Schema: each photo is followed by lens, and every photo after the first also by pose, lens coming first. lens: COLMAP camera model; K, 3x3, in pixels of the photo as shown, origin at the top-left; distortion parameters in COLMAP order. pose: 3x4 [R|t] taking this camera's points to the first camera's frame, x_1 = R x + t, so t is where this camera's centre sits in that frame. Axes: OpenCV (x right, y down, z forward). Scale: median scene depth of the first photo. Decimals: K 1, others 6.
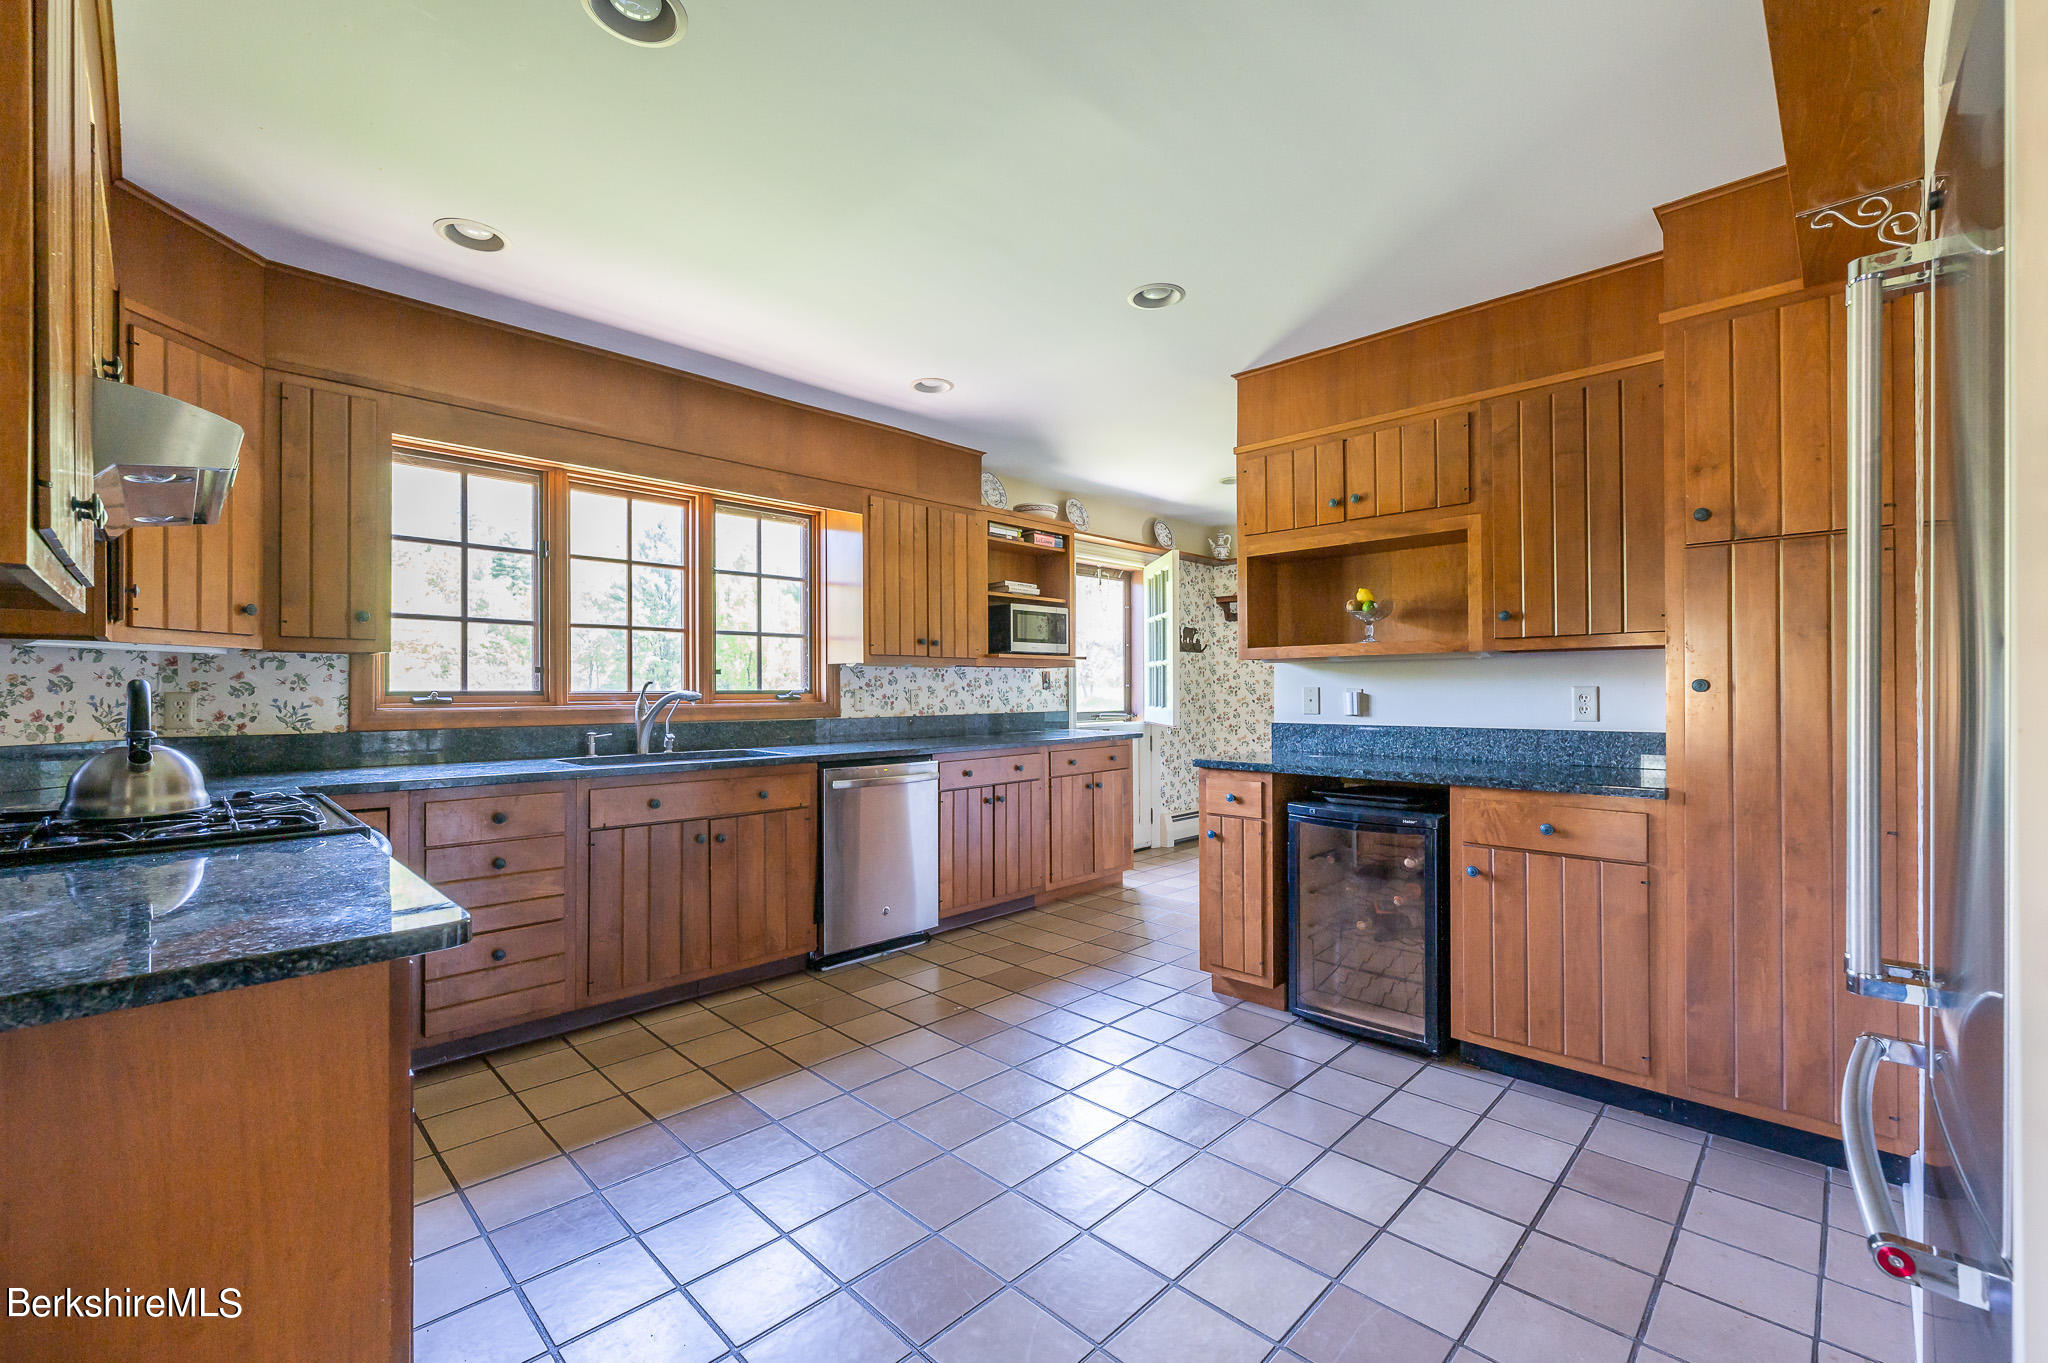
lens RADIAL K [[872.2, 0, 1036.4], [0, 872.2, 683.6], [0, 0, 1]] dist [0.000747, 0.000212]
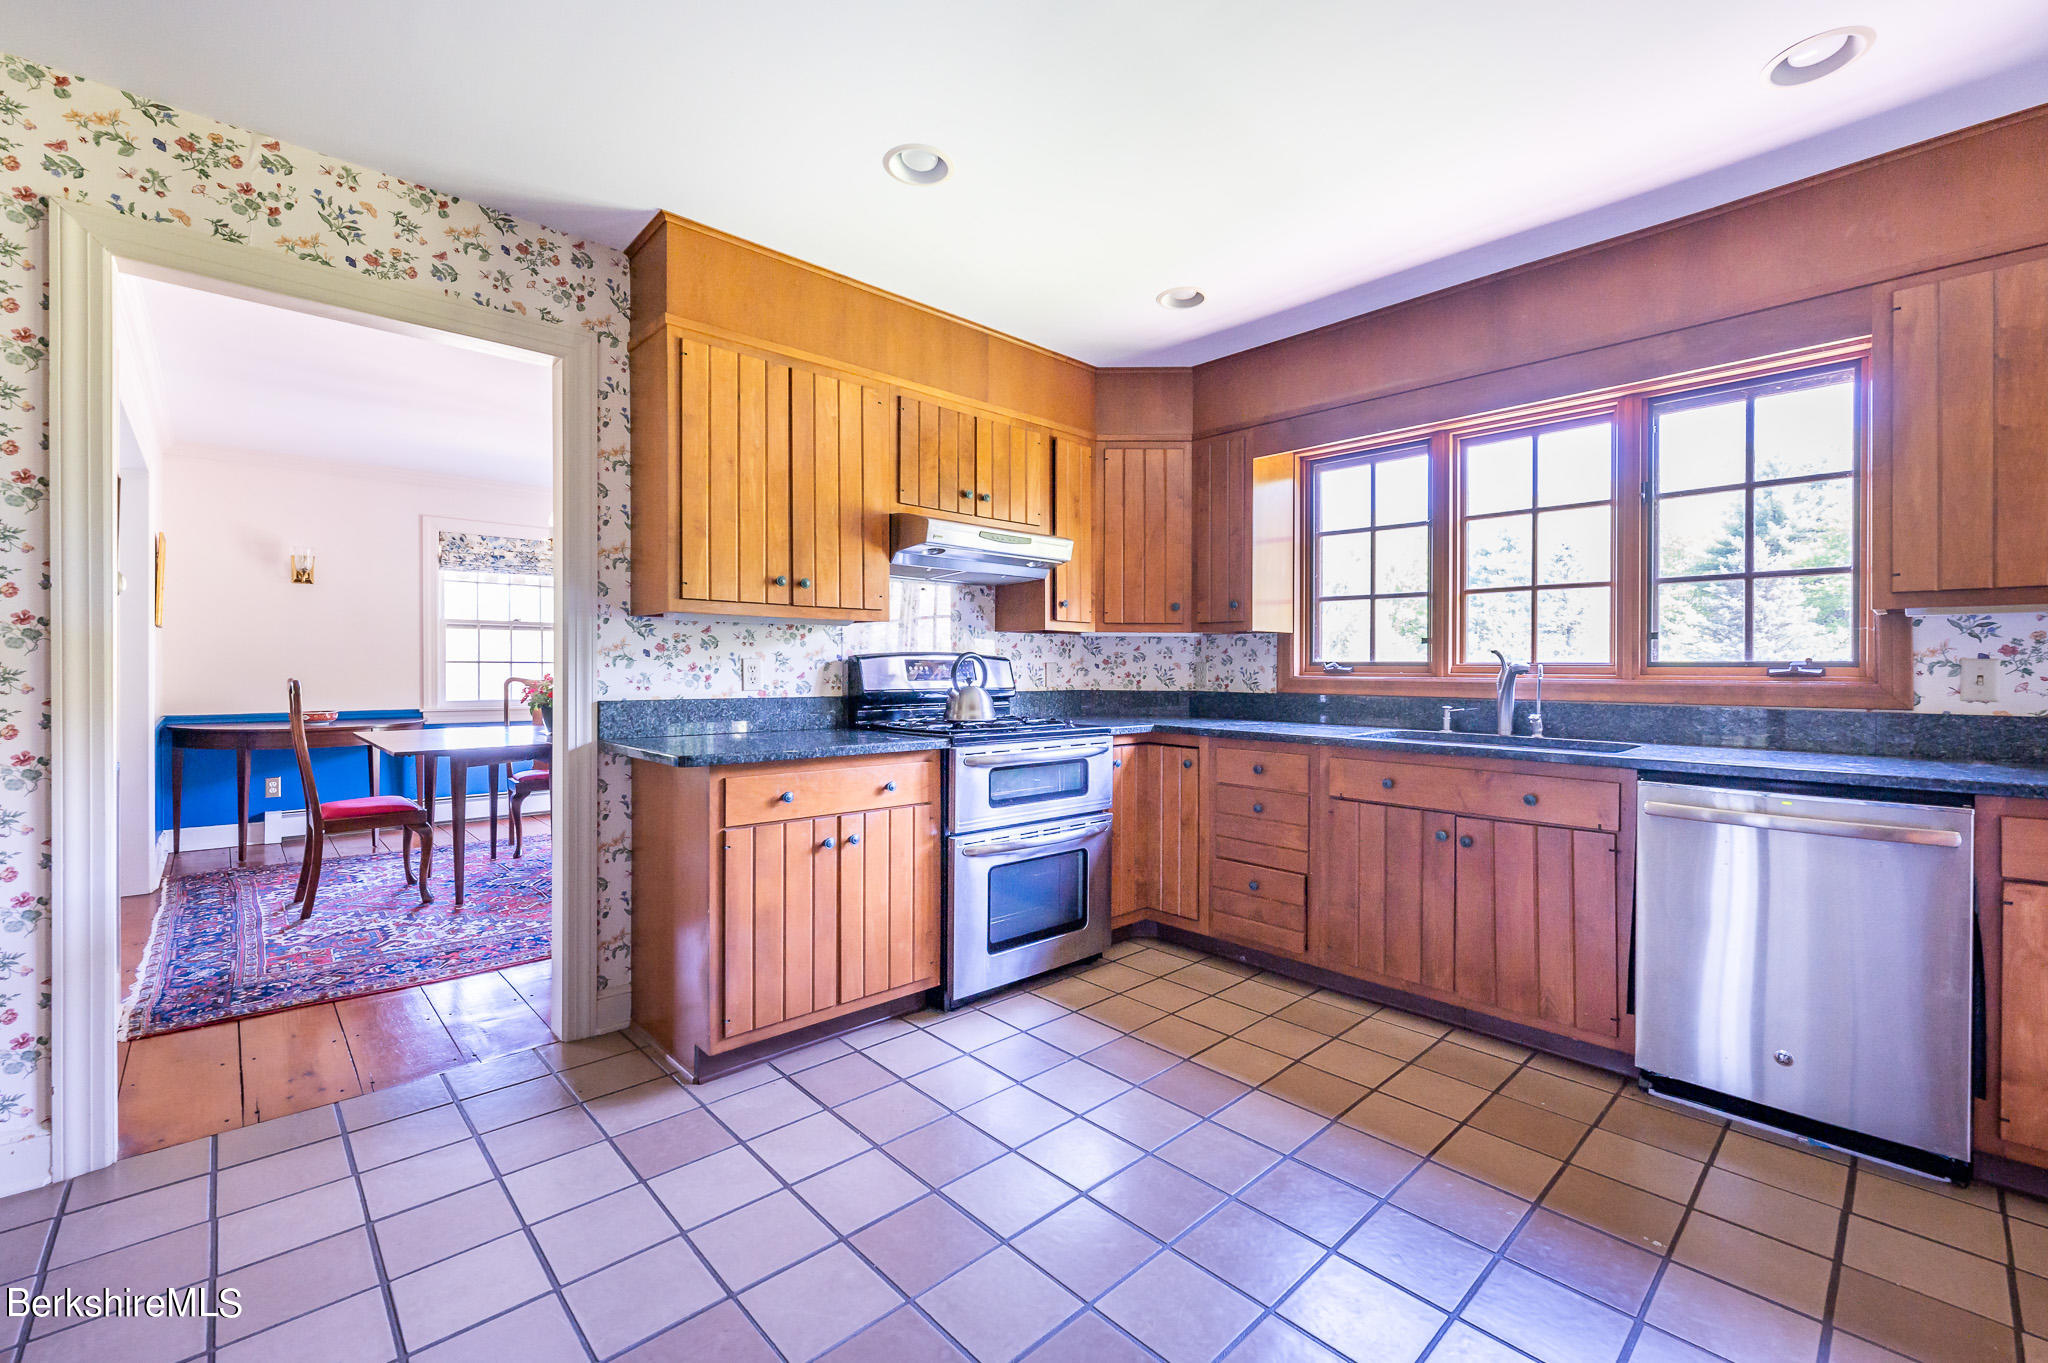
lens RADIAL K [[867.2, 0, 1020.5], [0, 867.2, 668.7], [0, 0, 1]] dist [0.058137, 0.000004]
pose [[-0.025358, 0.008737, -0.999640, 0.461028], [0.005667, 0.999947, 0.008596, 0.005338], [0.999662, -0.005447, -0.025406, 0.584088]]
